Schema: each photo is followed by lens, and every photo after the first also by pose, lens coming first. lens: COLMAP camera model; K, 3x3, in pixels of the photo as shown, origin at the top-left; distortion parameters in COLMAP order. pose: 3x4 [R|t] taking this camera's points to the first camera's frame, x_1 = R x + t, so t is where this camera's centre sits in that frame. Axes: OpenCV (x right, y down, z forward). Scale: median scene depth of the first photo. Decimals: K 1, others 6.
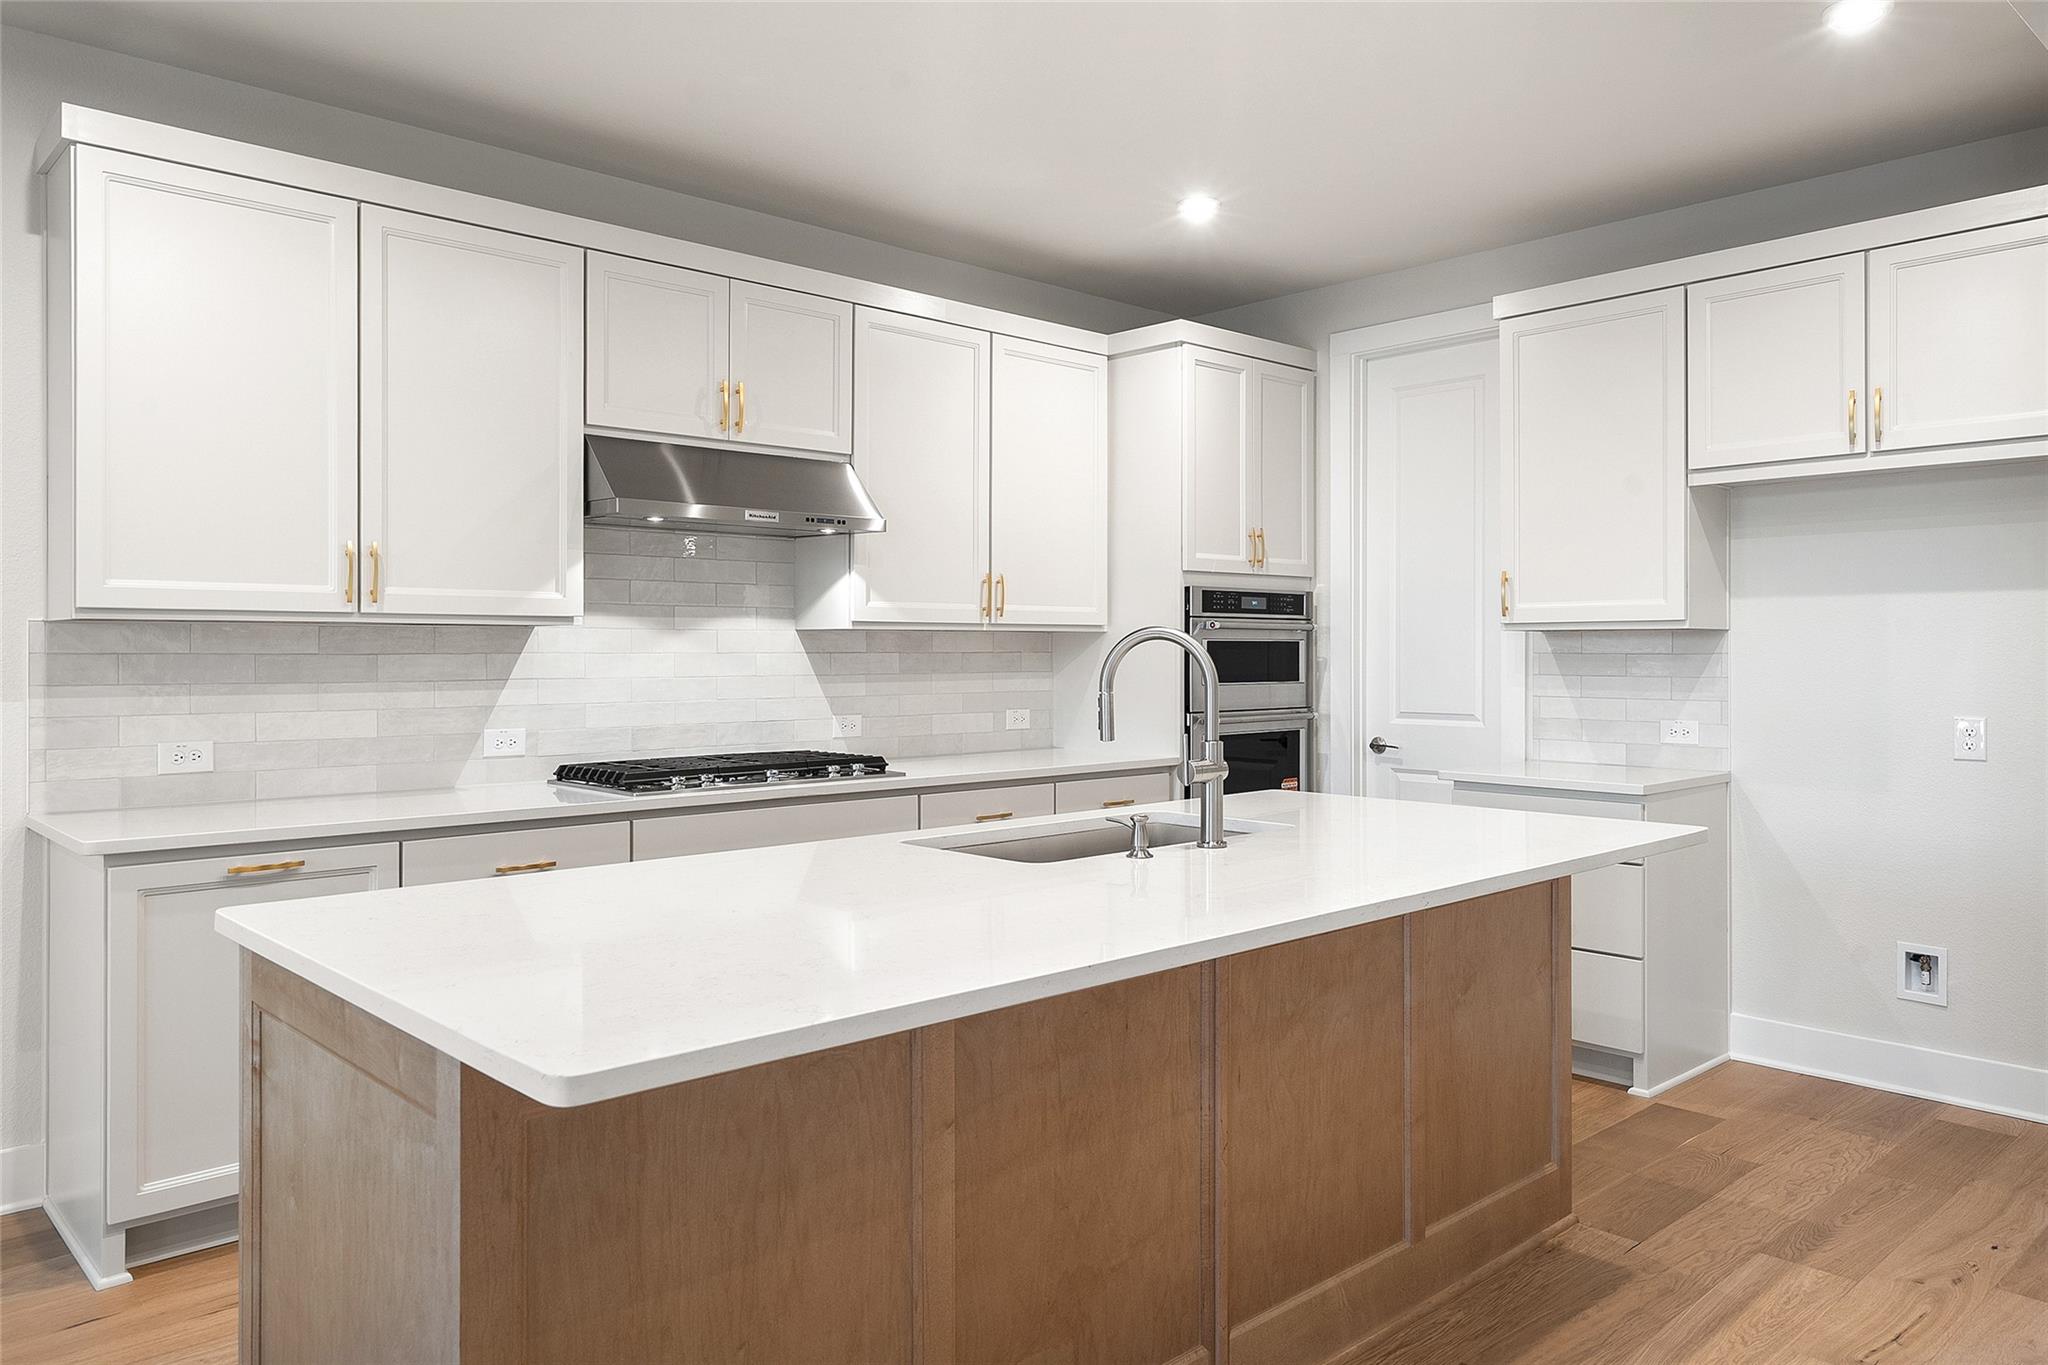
lens RADIAL K [[1386.0, 0, 1035.3], [0, 1386.0, 654.0], [0, 0, 1]] dist [0.020019, -0.002318]
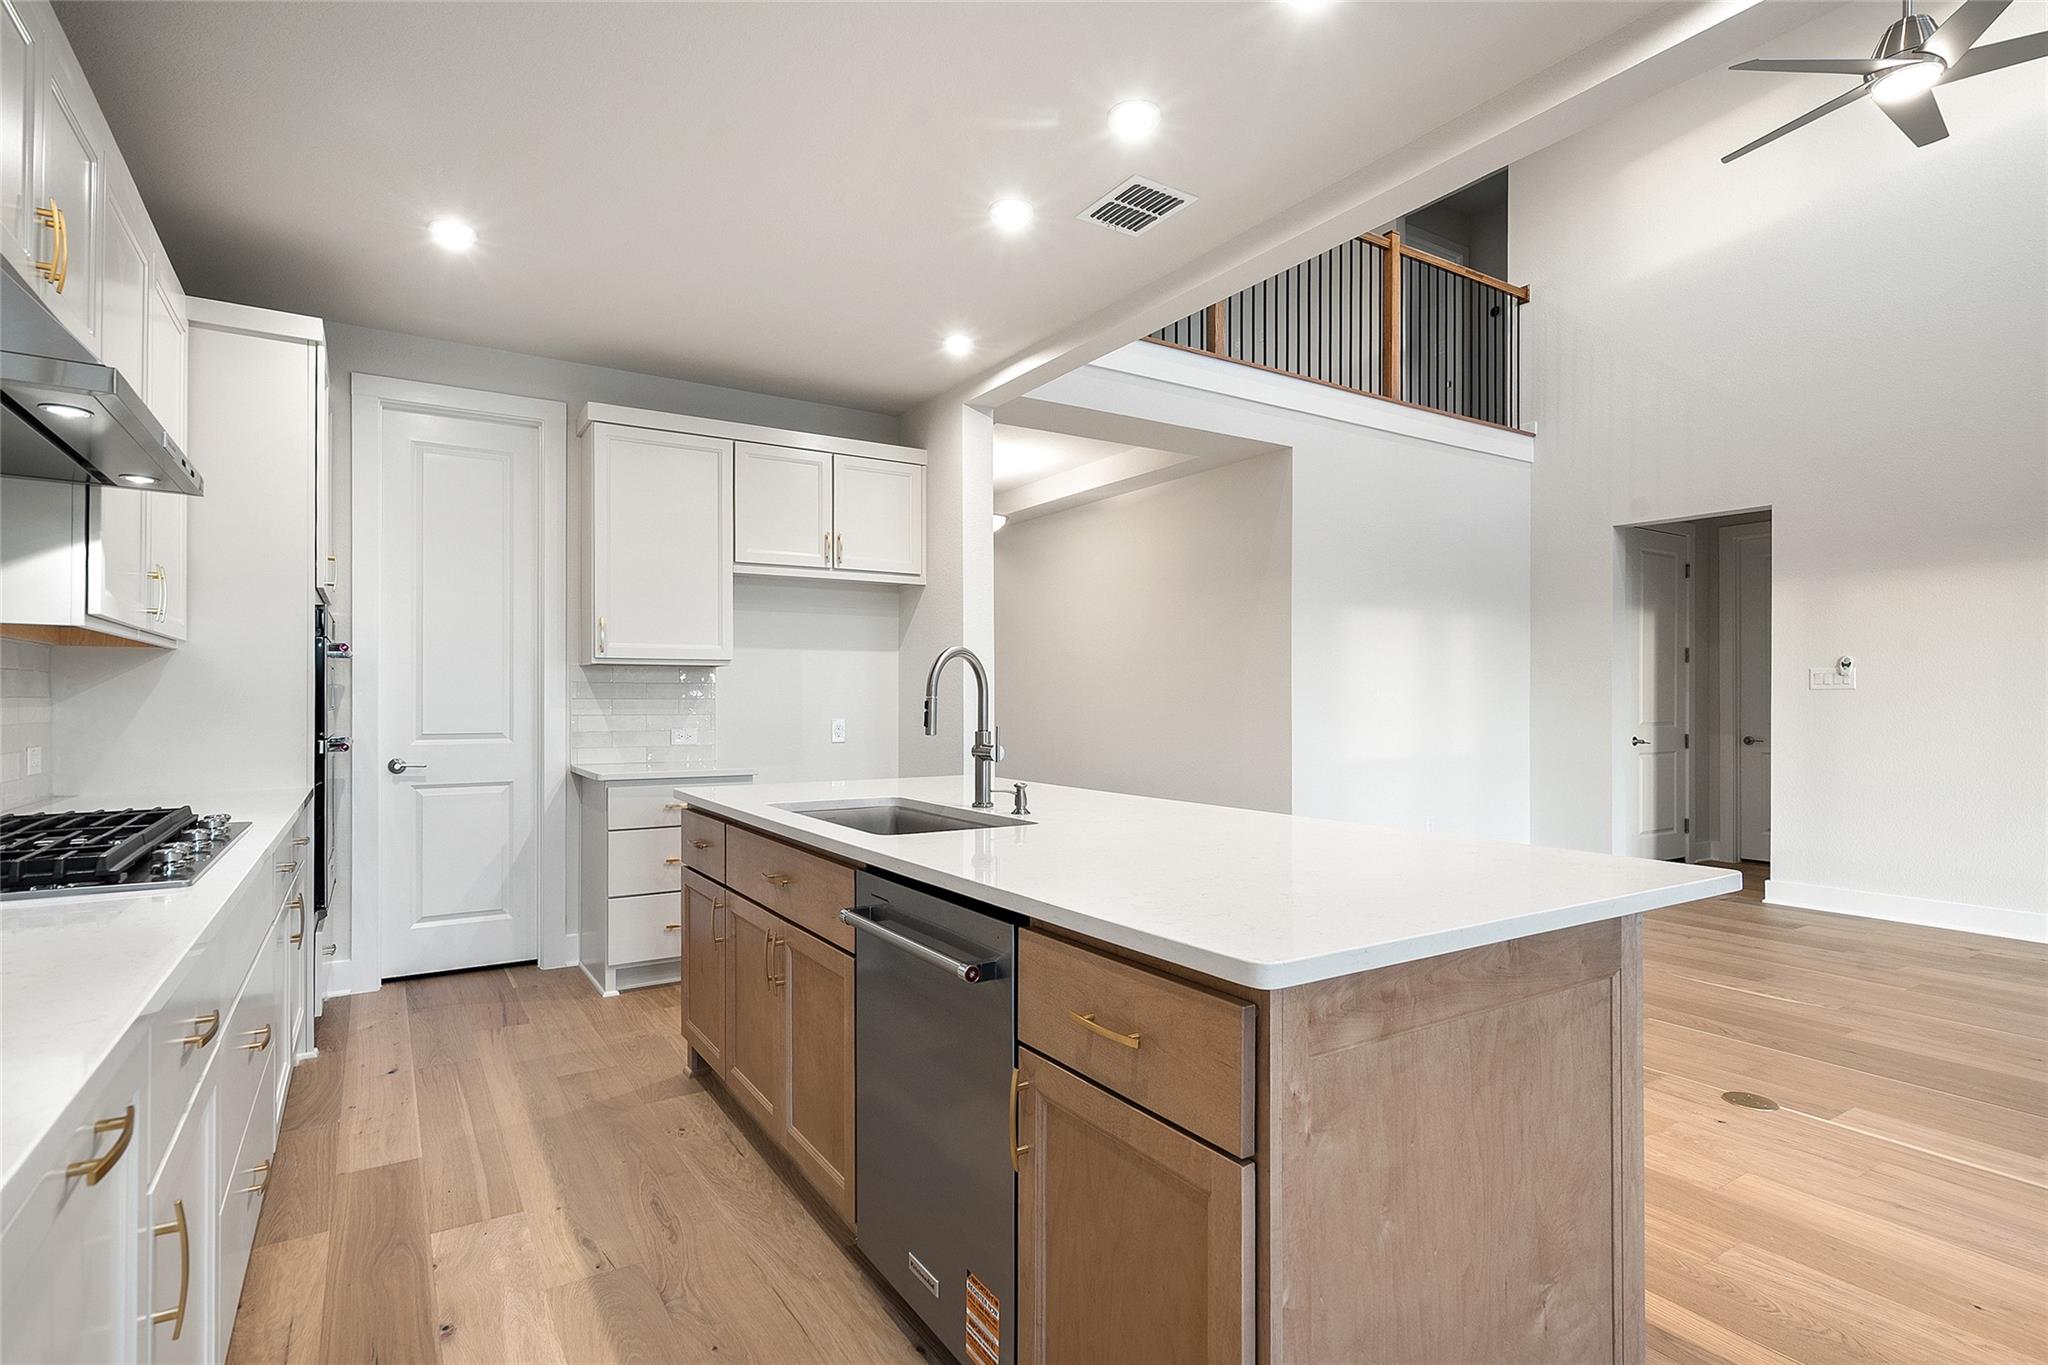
lens RADIAL K [[1010.8, 0, 1006.7], [0, 1010.8, 695.0], [0, 0, 1]] dist [0.015156, 0.001199]
pose [[0.207038, 0.002549, 0.978330, -0.540583], [0.001204, 0.999995, -0.002860, 0.016527], [-0.978332, 0.001770, 0.207034, 0.466301]]
